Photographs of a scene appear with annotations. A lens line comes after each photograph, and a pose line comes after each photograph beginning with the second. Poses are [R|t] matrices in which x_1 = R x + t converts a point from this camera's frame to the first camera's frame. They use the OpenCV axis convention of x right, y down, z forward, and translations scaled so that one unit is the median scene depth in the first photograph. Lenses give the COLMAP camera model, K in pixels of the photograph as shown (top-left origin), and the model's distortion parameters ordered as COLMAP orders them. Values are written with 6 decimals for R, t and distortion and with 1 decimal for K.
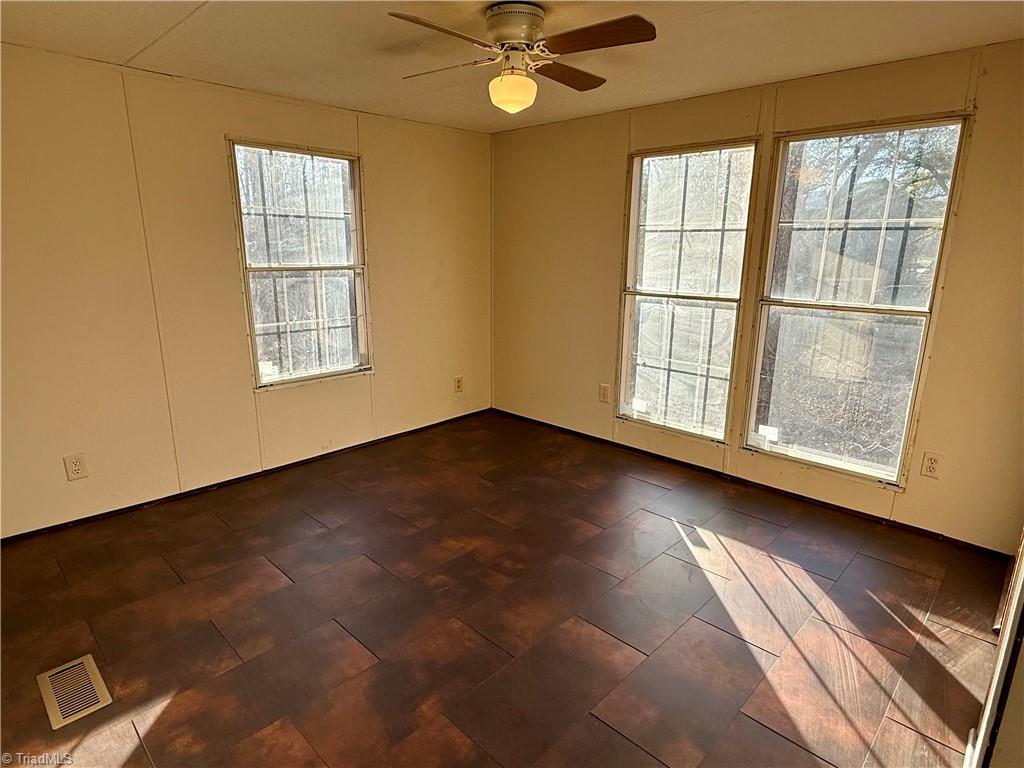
lens RADIAL K [[574.8, 0, 508.7], [0, 574.8, 383.3], [0, 0, 1]] dist [0.001393, 0.000418]
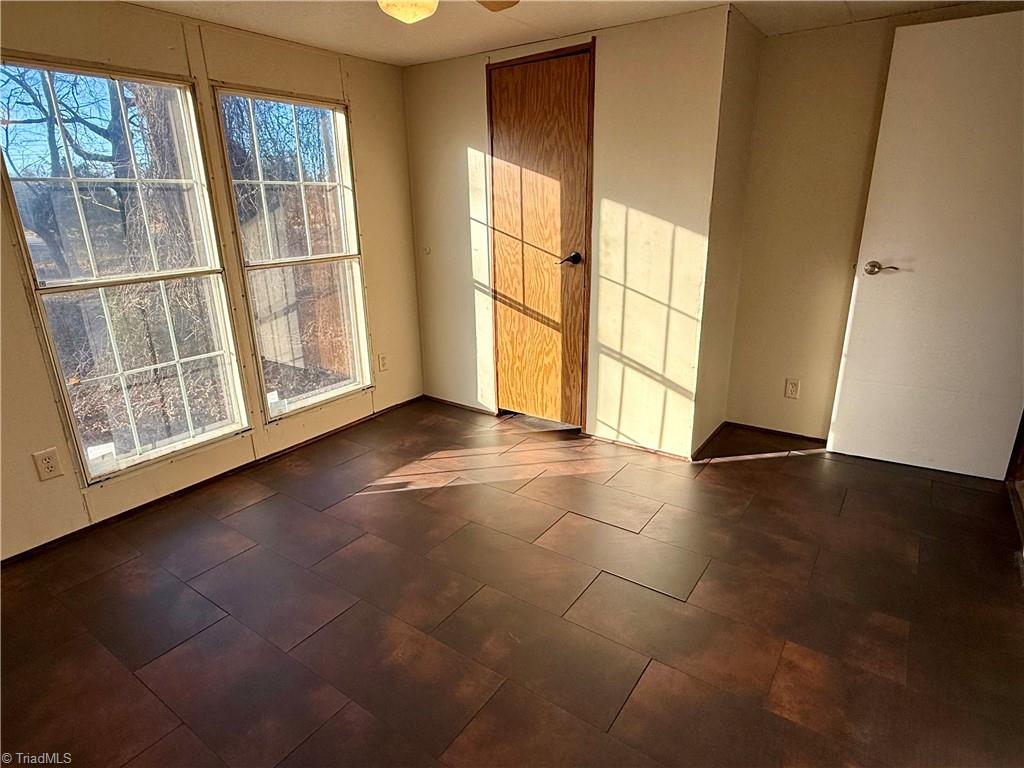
lens RADIAL K [[574.8, 0, 508.7], [0, 574.8, 383.3], [0, 0, 1]] dist [0.001393, 0.000418]
pose [[-0.156293, -0.303176, 0.940030, -0.592985], [0.251252, 0.908216, 0.334689, -0.185509], [-0.955220, 0.288494, -0.065775, 0.741422]]
